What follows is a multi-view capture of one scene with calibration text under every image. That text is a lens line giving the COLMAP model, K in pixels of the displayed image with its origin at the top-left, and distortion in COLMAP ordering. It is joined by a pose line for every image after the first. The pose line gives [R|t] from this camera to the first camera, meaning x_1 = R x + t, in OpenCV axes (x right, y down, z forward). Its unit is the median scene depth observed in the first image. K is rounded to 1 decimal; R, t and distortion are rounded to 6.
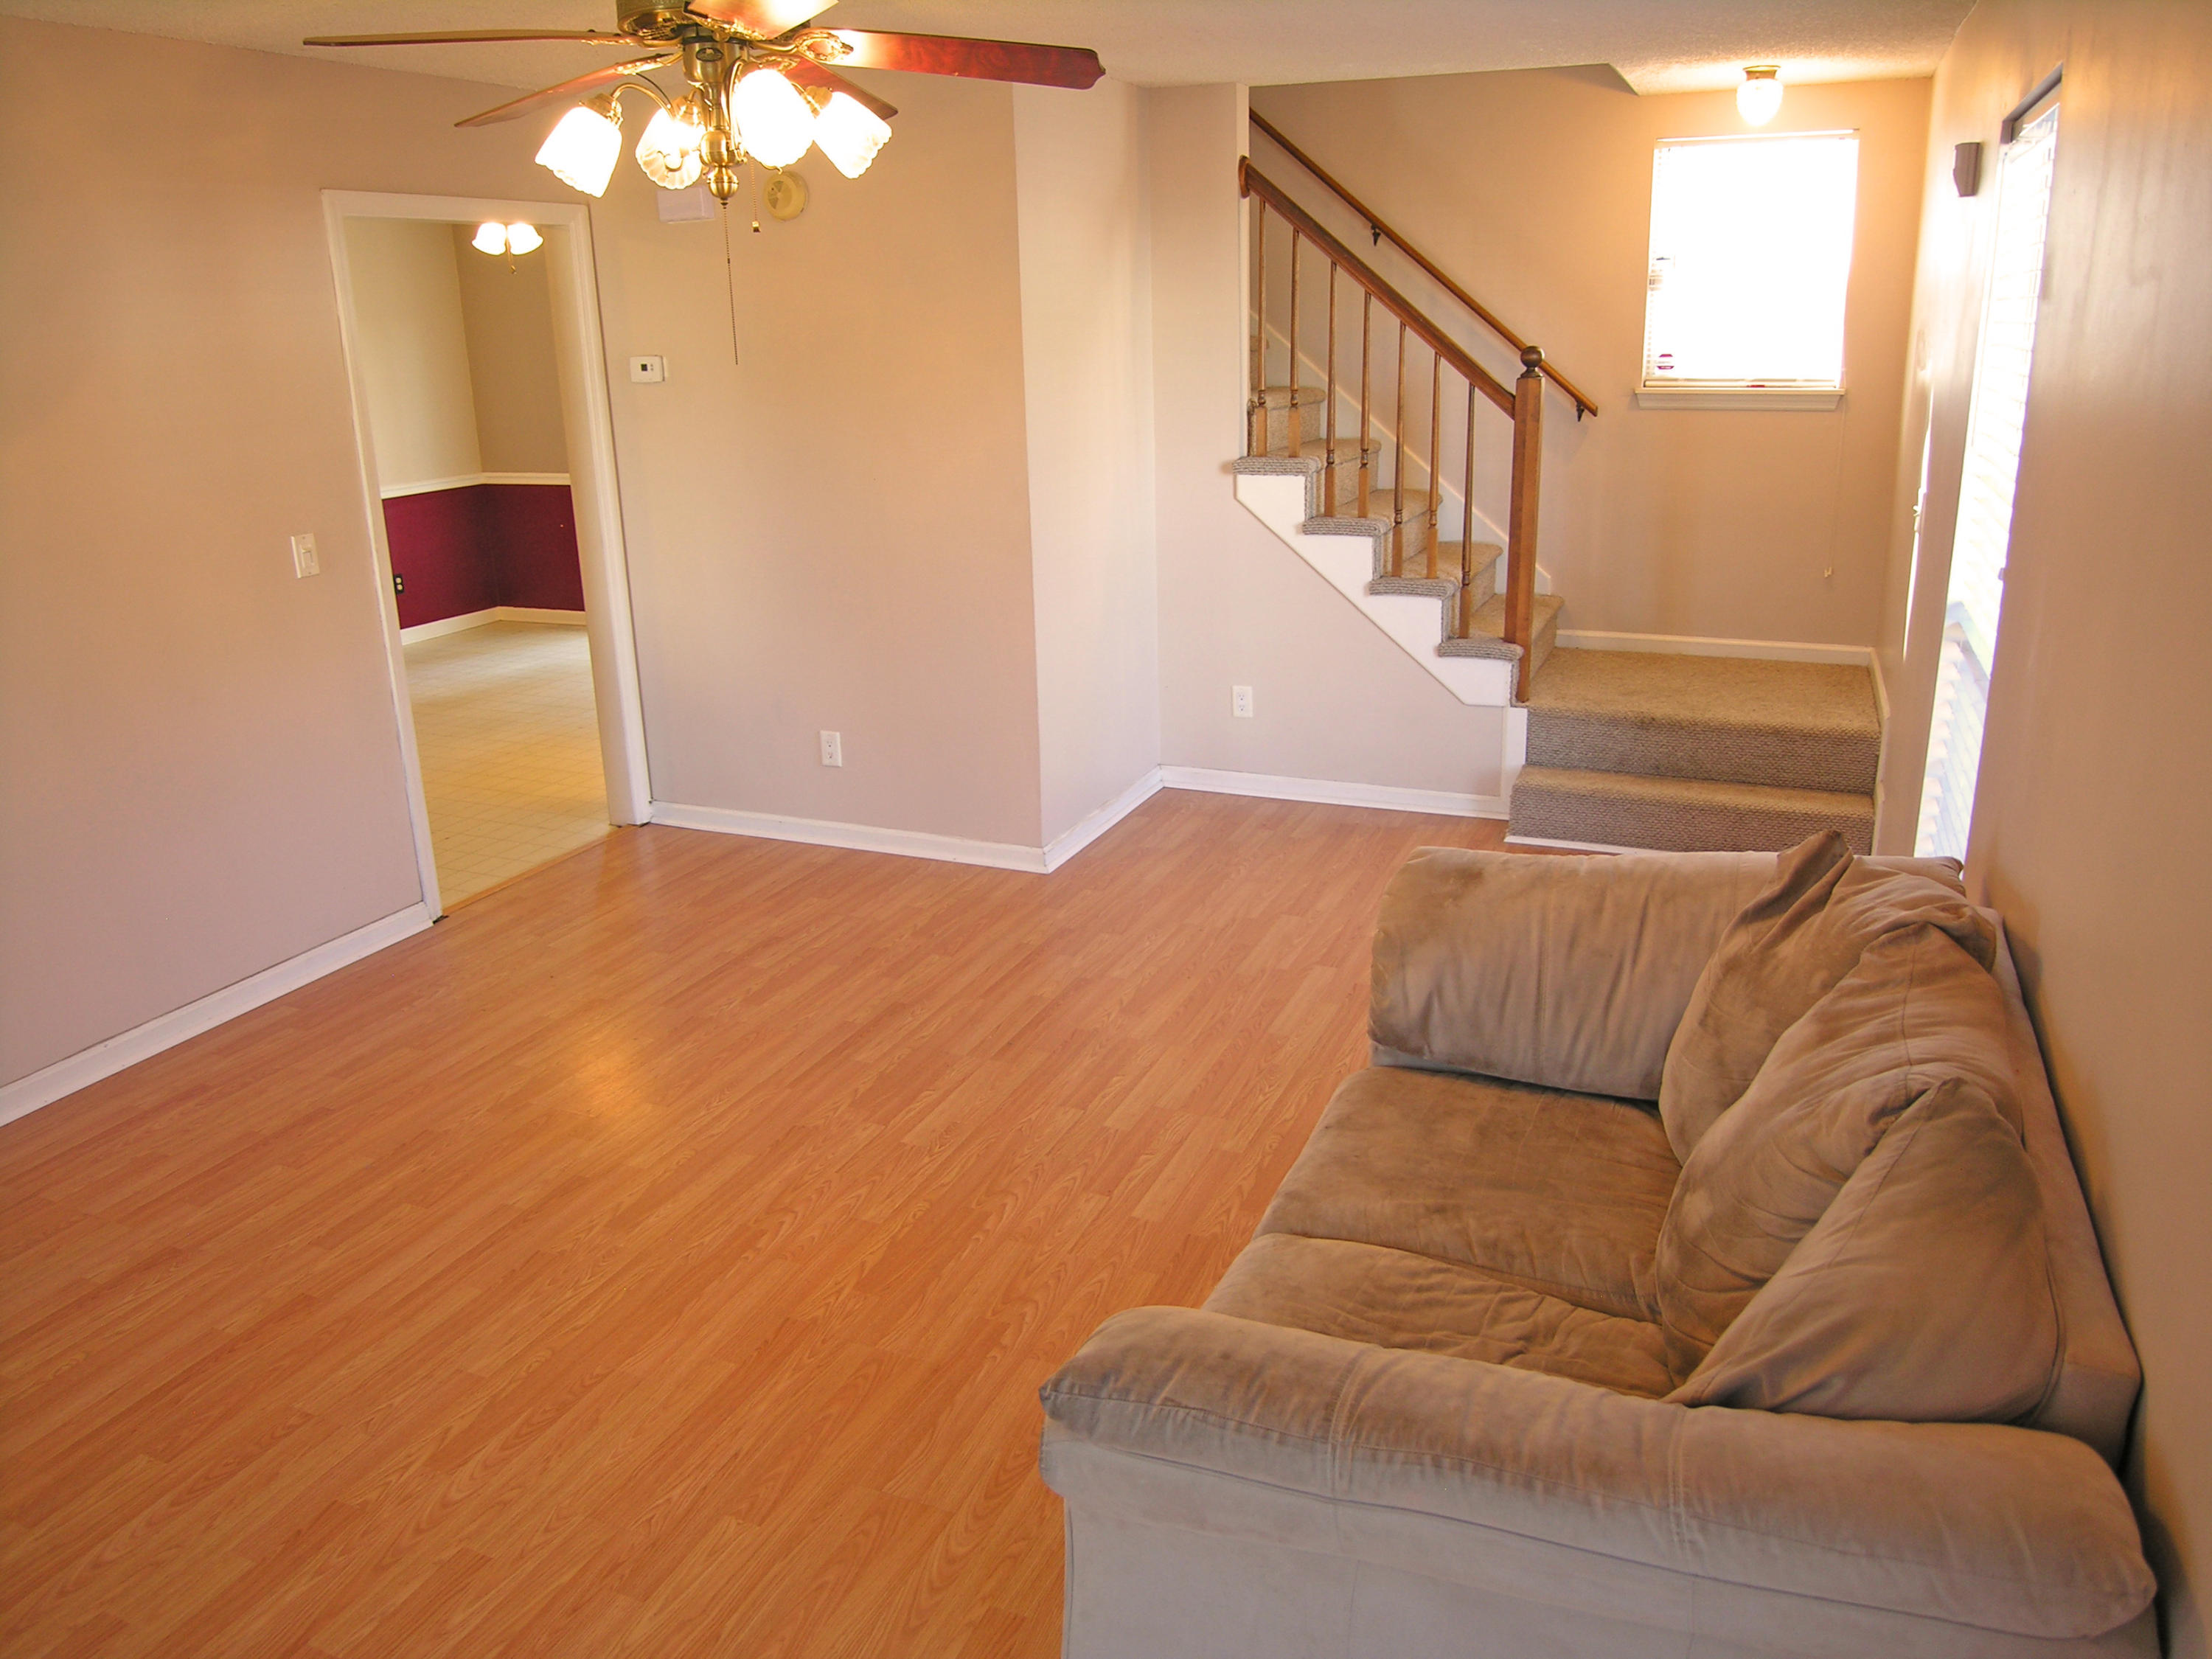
lens RADIAL K [[1579.8, 0, 1097.8], [0, 1579.8, 821.1], [0, 0, 1]] dist [-0.057533, 0.002513]
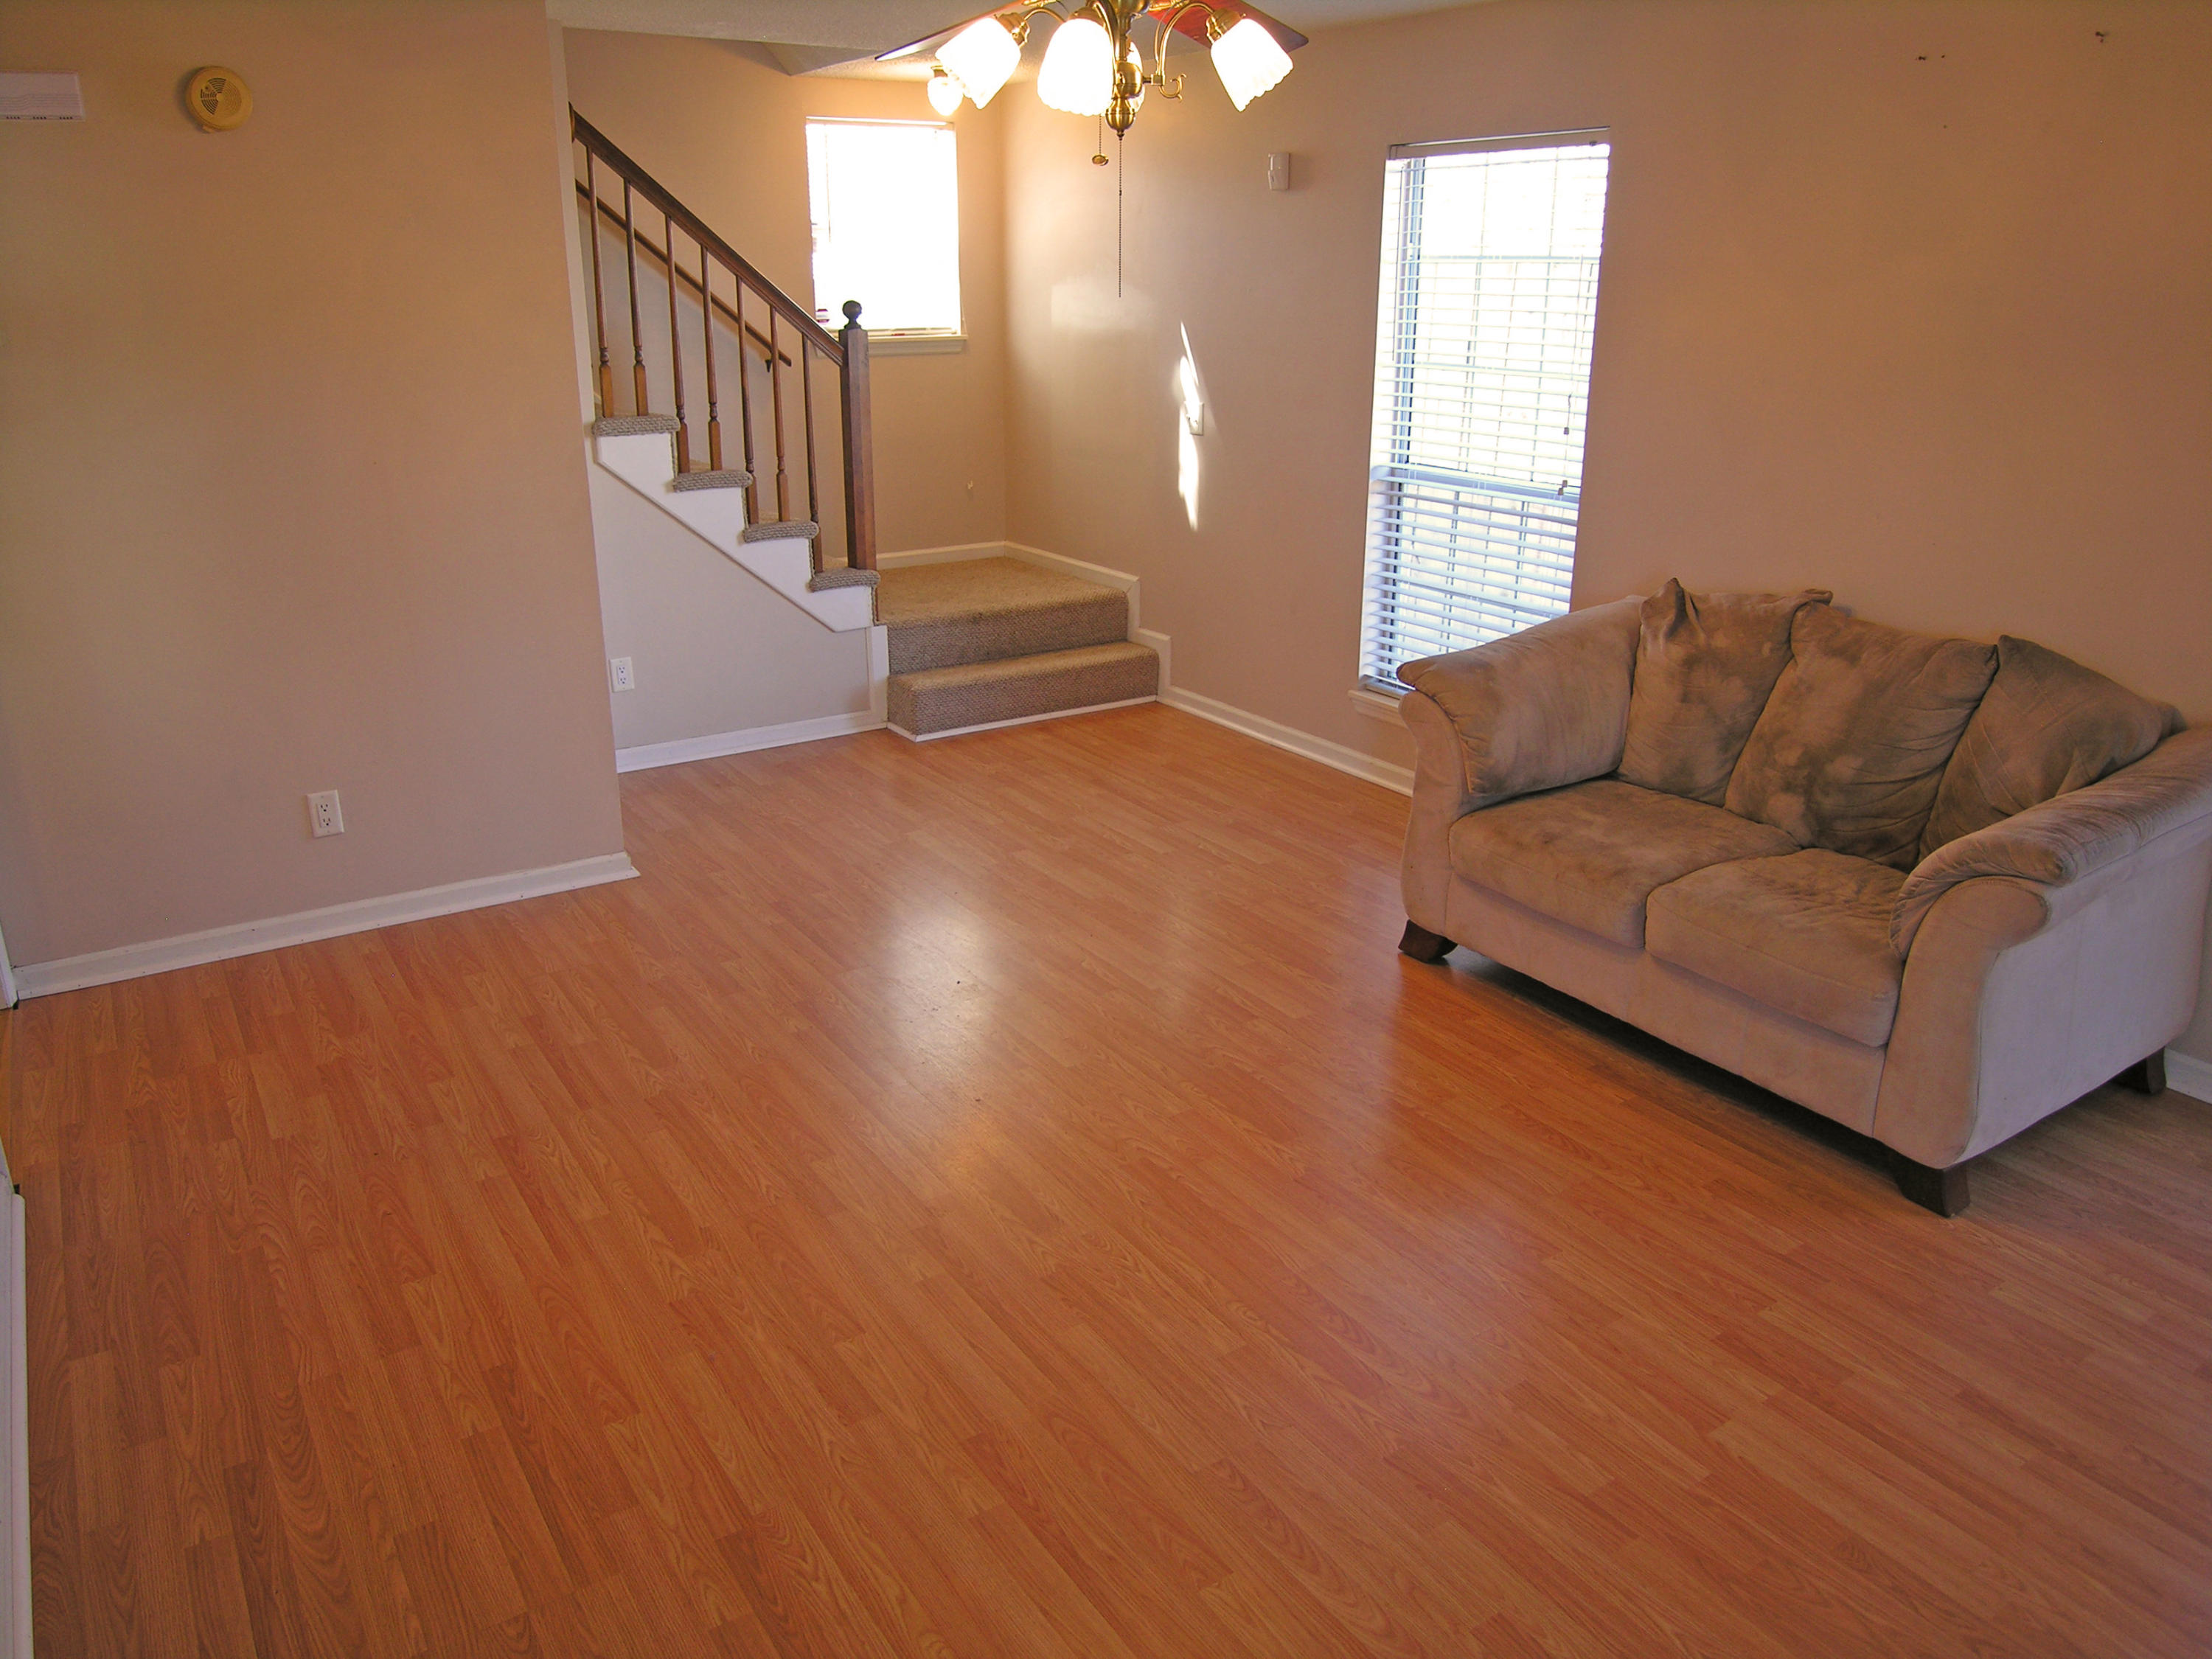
lens RADIAL K [[1579.8, 0, 1104.9], [0, 1579.8, 824.9], [0, 0, 1]] dist [-0.057533, 0.002513]
pose [[0.548537, -0.255839, 0.796023, -0.586632], [0.241137, 0.959991, 0.142371, -0.058595], [-0.800600, 0.113855, 0.588283, 0.235942]]
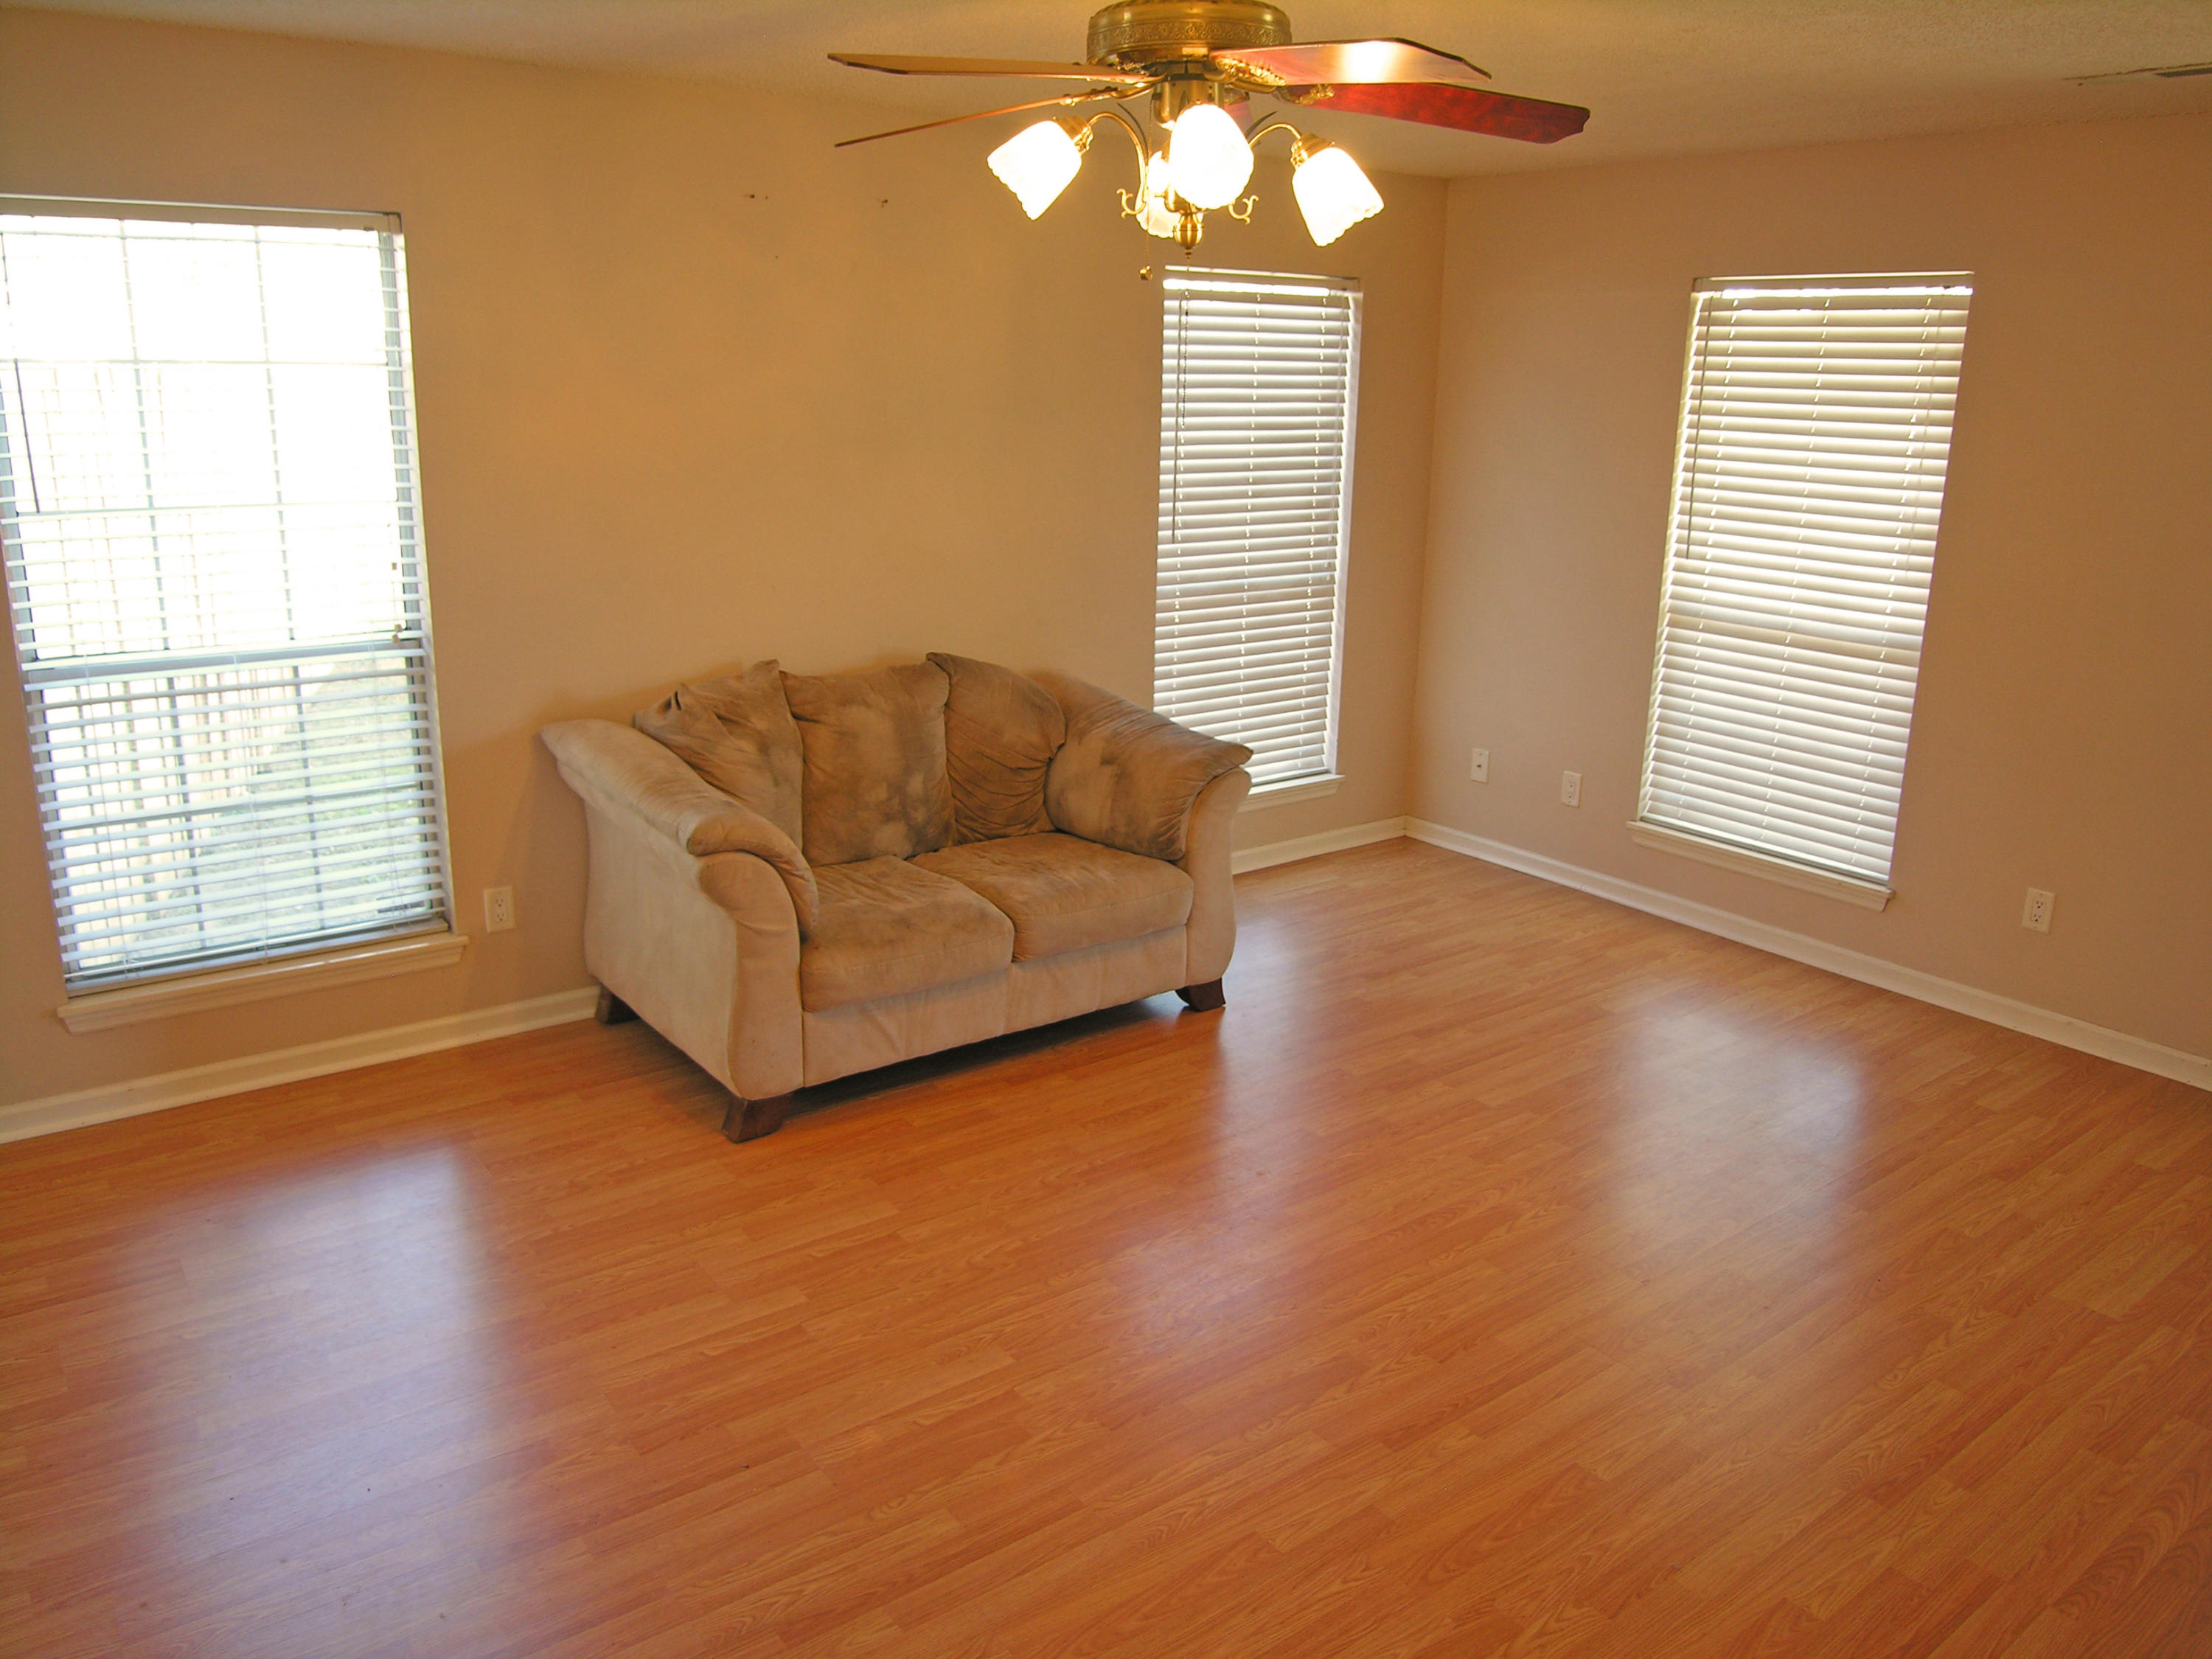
lens RADIAL K [[1579.8, 0, 1101.2], [0, 1579.8, 824.9], [0, 0, 1]] dist [-0.057533, 0.002513]
pose [[-0.869105, -0.128147, 0.477740, -0.345783], [0.149474, 0.852655, 0.500636, -0.293846], [-0.471502, 0.506515, -0.721892, 0.945579]]
